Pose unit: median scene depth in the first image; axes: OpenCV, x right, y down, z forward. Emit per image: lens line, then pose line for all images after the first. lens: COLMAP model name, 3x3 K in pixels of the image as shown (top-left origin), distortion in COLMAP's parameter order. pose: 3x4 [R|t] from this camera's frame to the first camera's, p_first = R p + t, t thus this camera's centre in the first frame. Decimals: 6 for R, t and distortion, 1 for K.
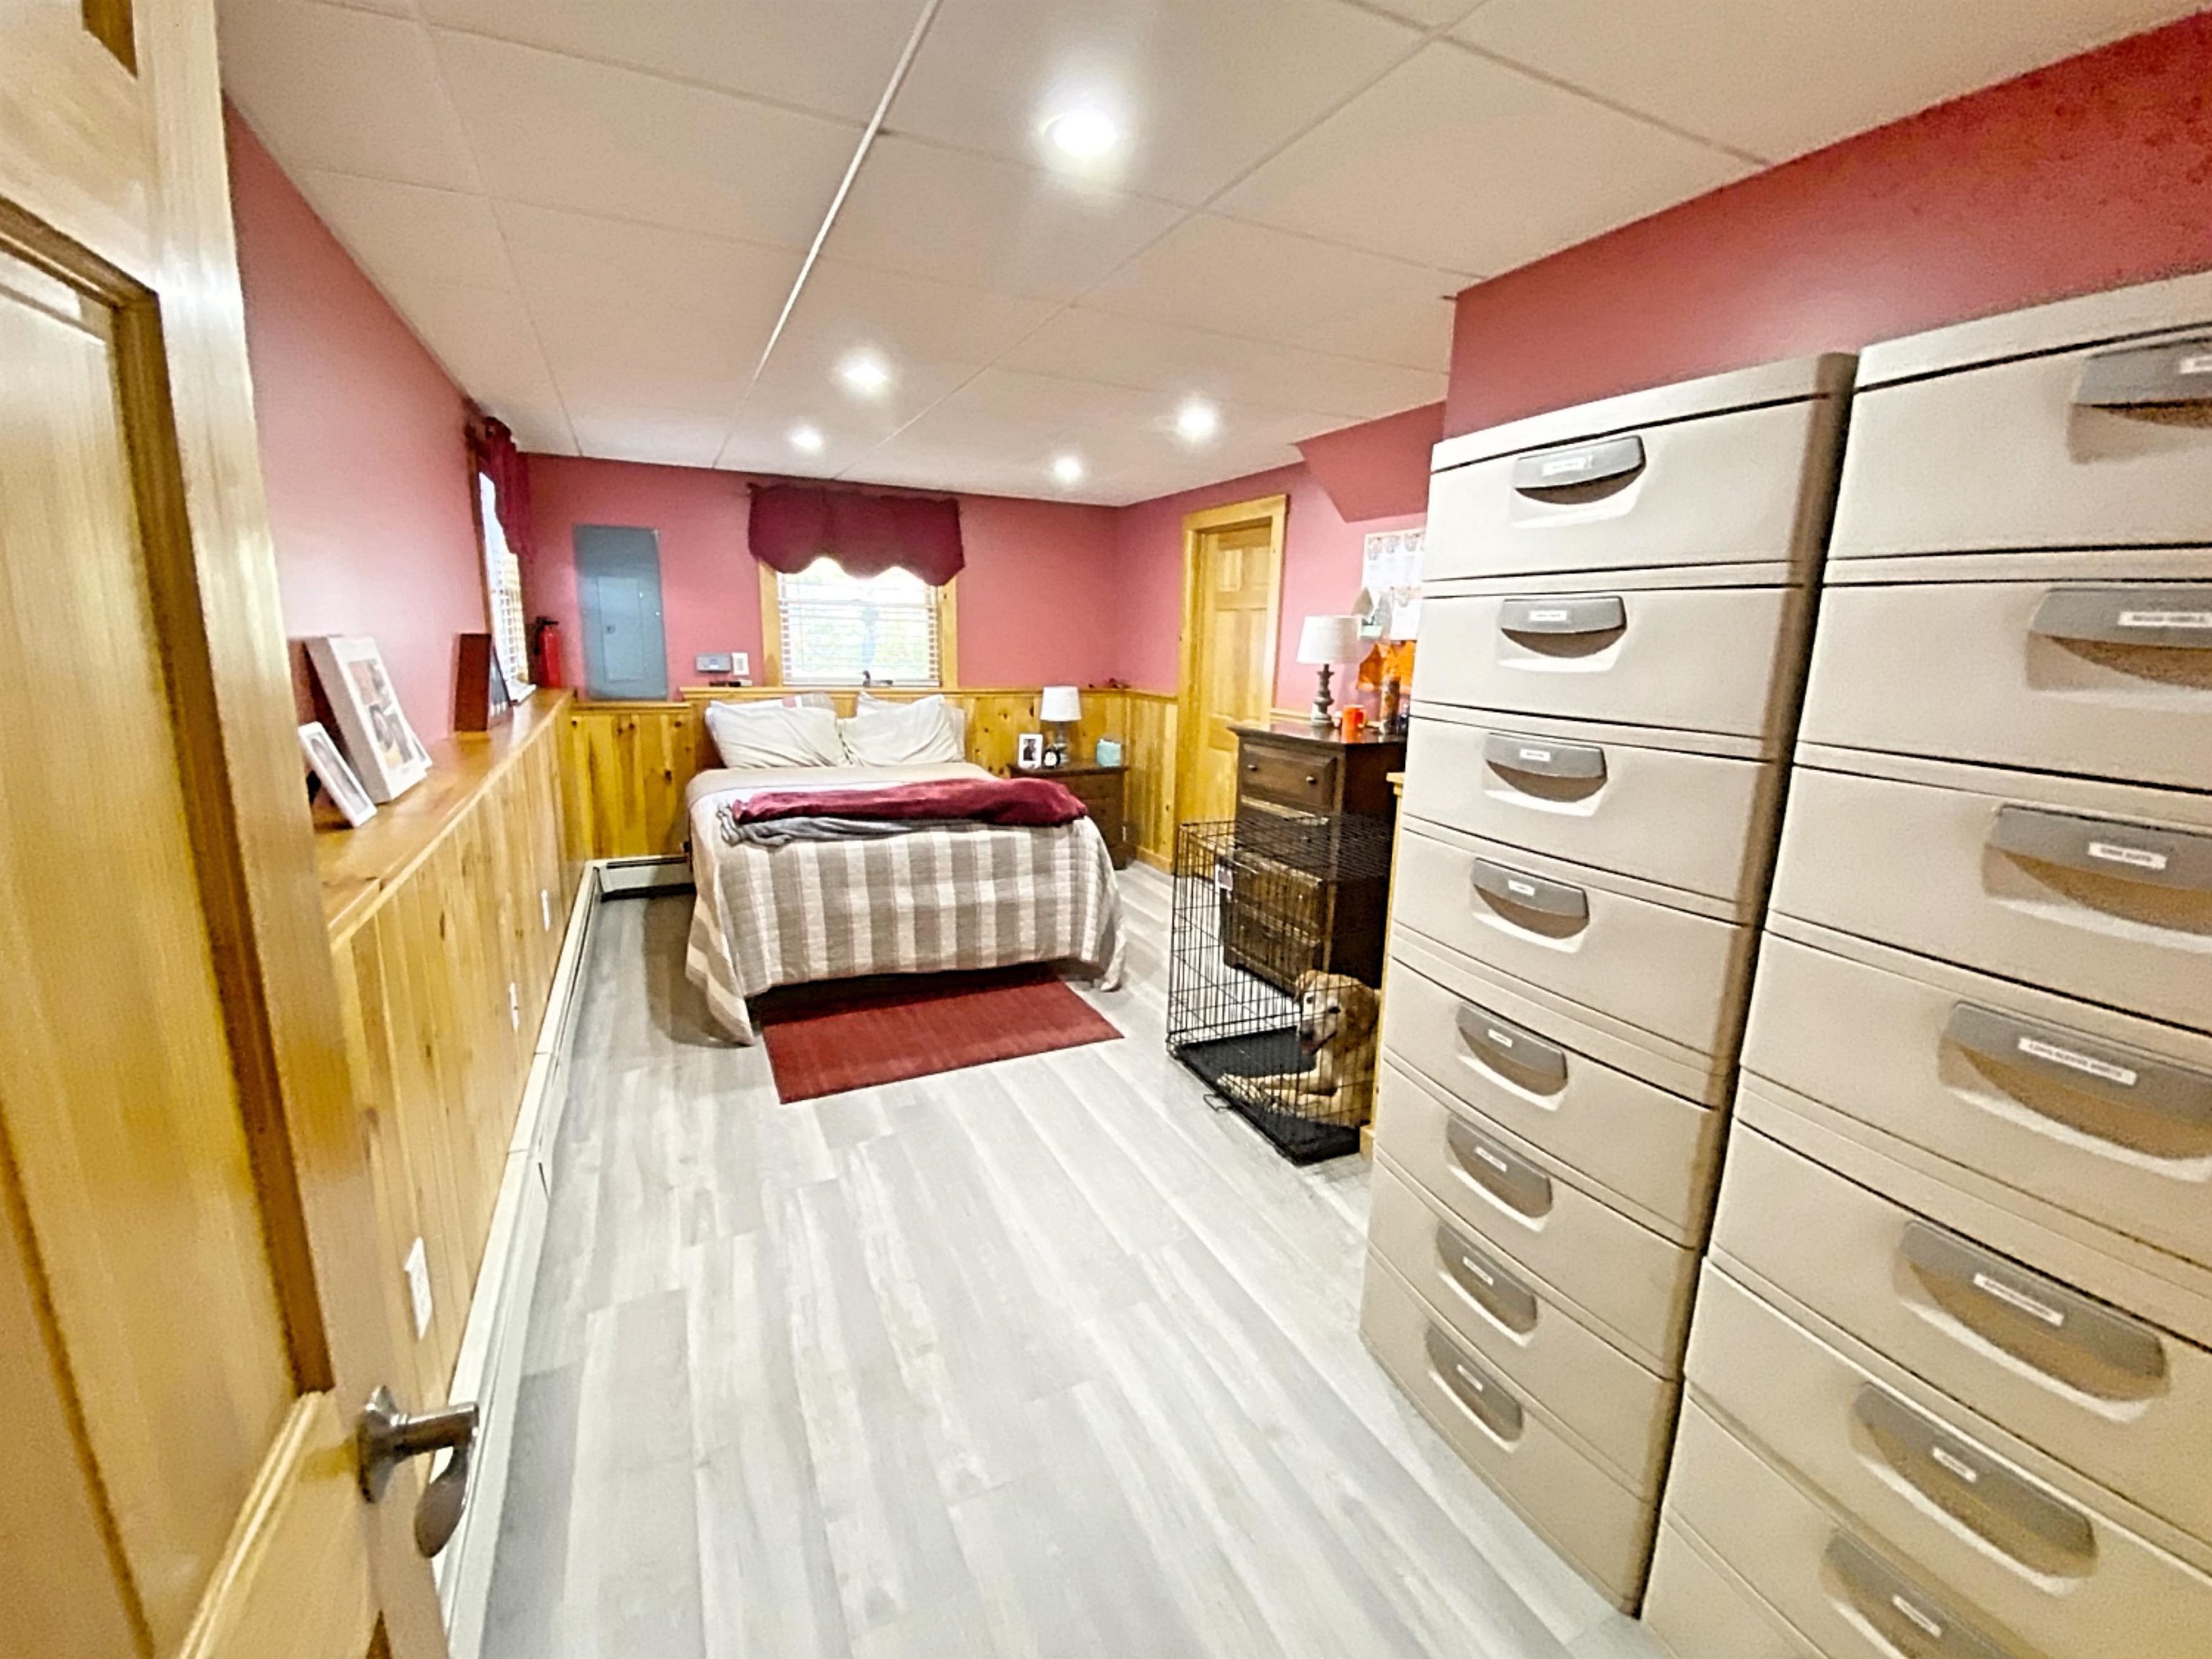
lens RADIAL K [[897.5, 0, 1109.6], [0, 897.5, 825.5], [0, 0, 1]] dist [0.027672, -0.026638]
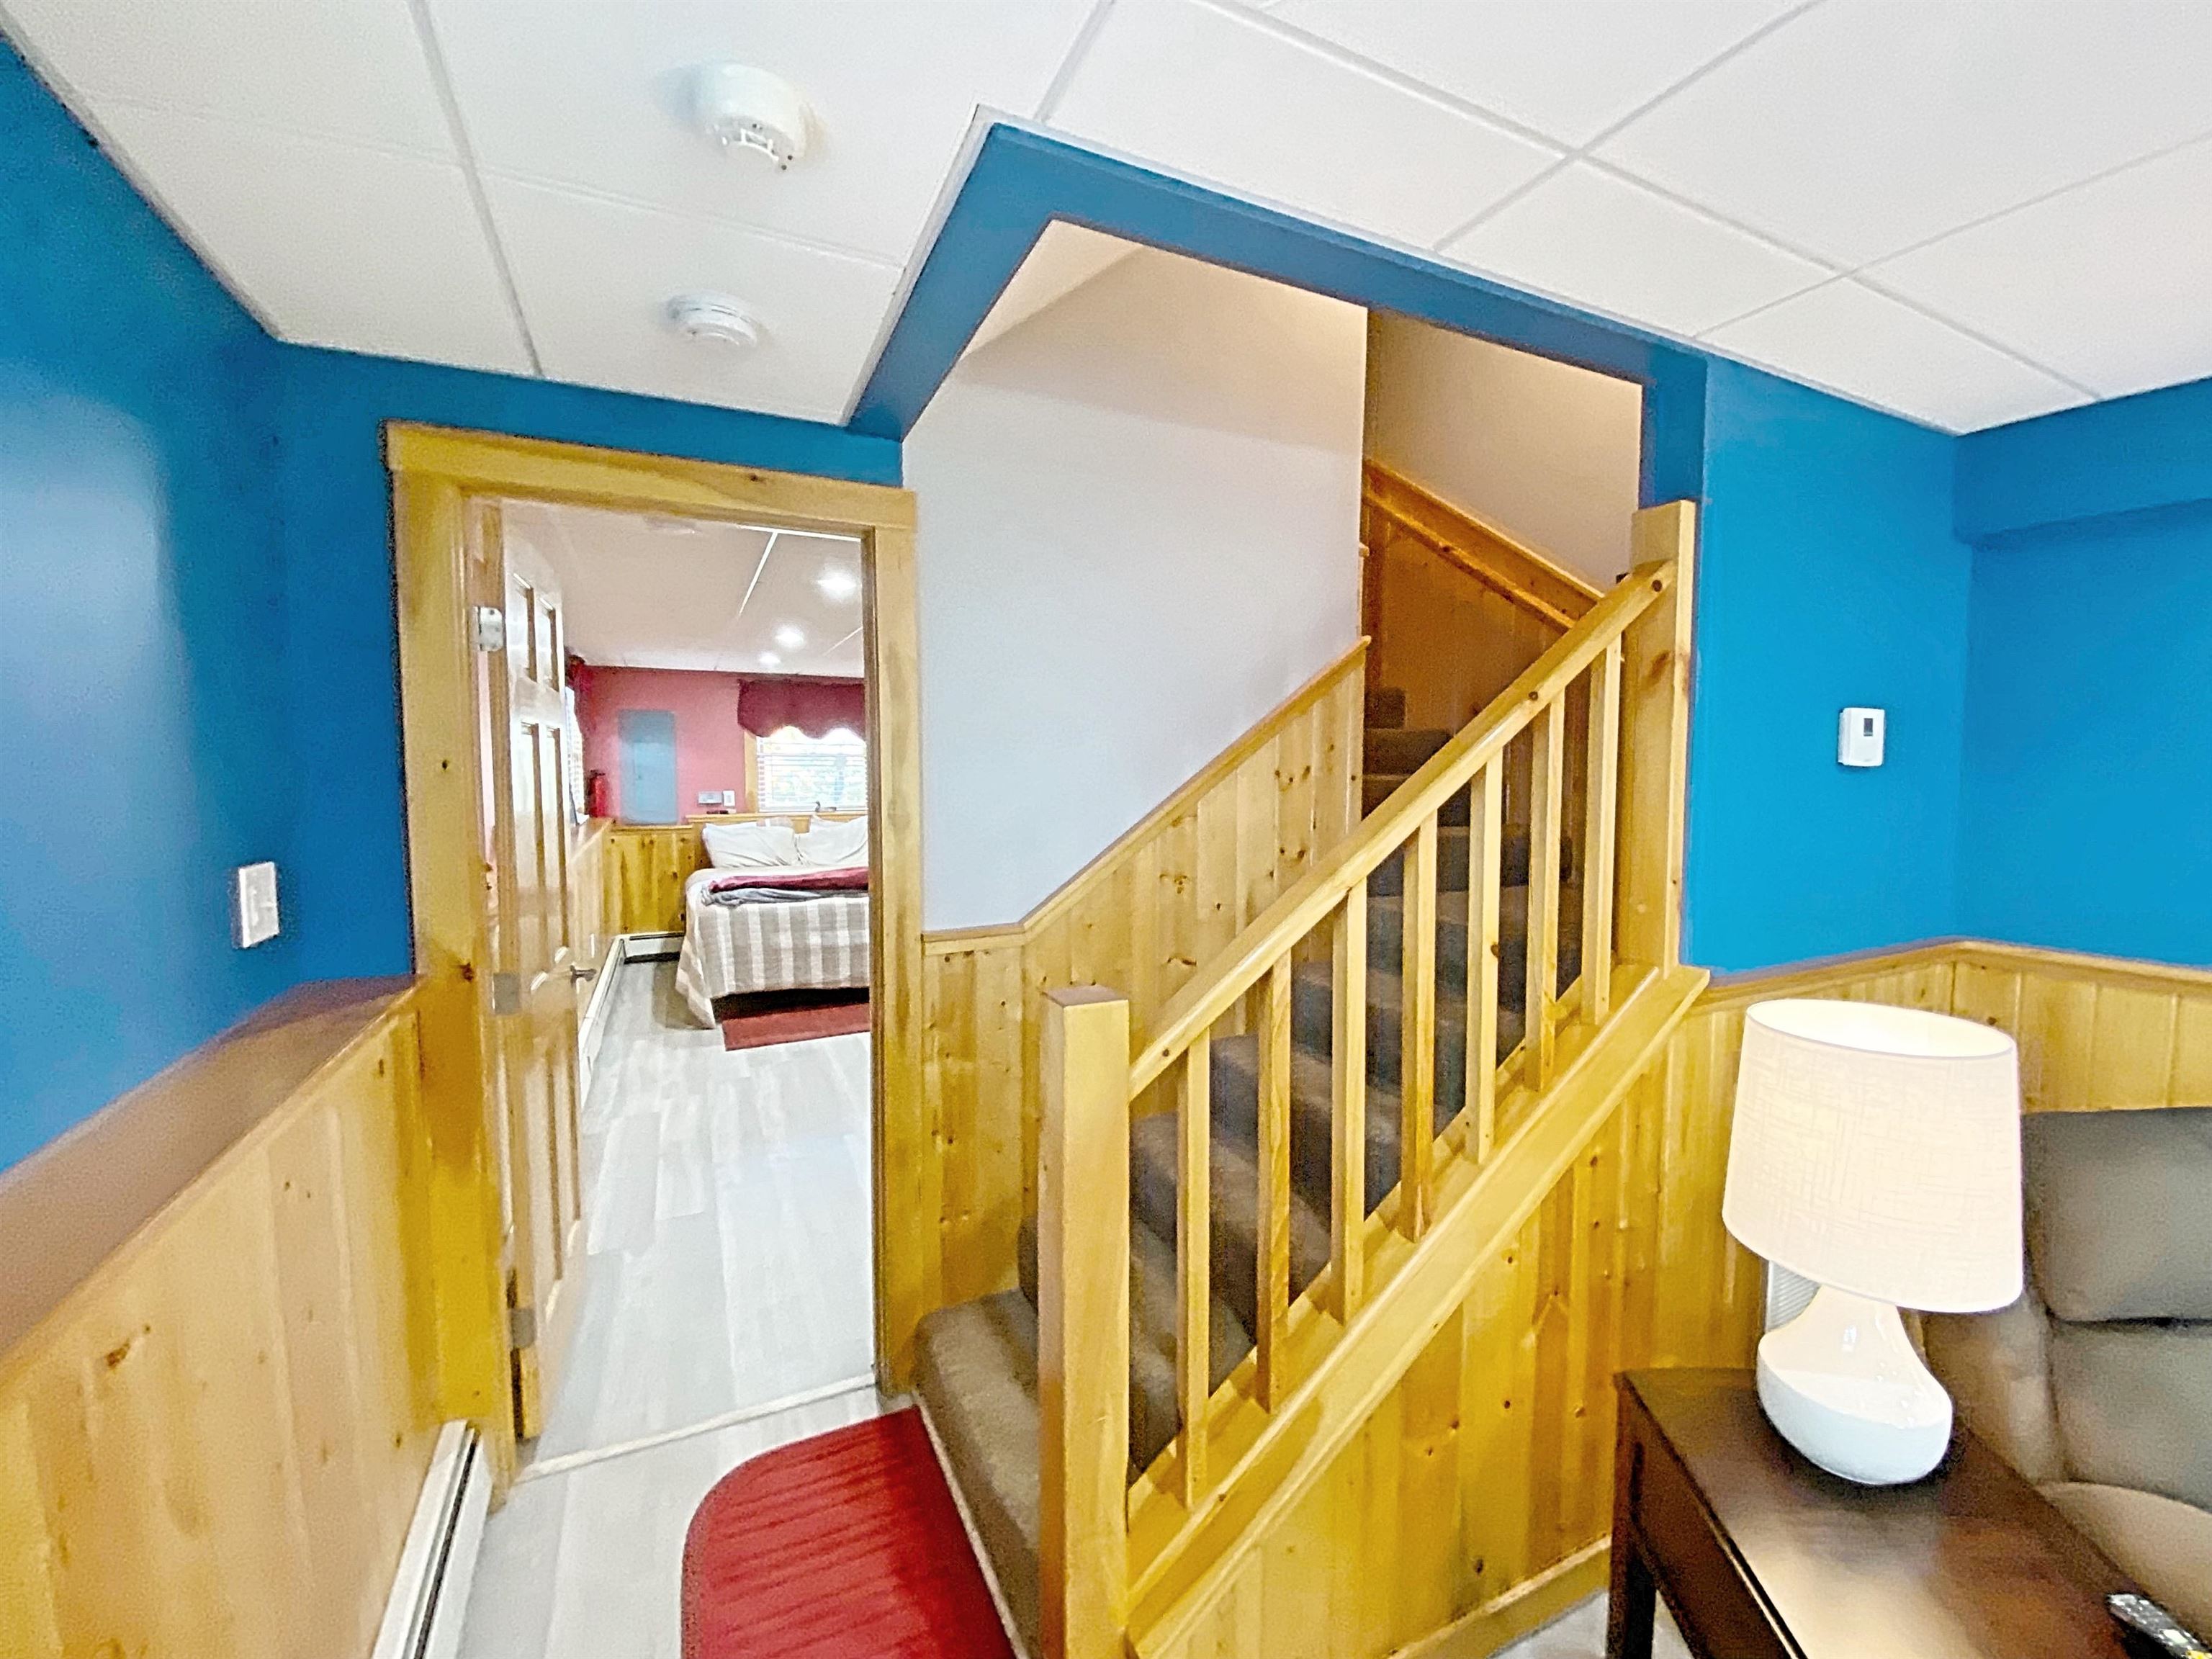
lens RADIAL K [[902.6, 0, 1139.6], [0, 902.6, 823.0], [0, 0, 1]] dist [-0.000876, -0.000093]
pose [[0.999645, -0.025803, 0.006618, 0.352575], [0.026490, 0.989120, -0.144704, 0.127921], [-0.002812, 0.144828, 0.989453, -0.634782]]
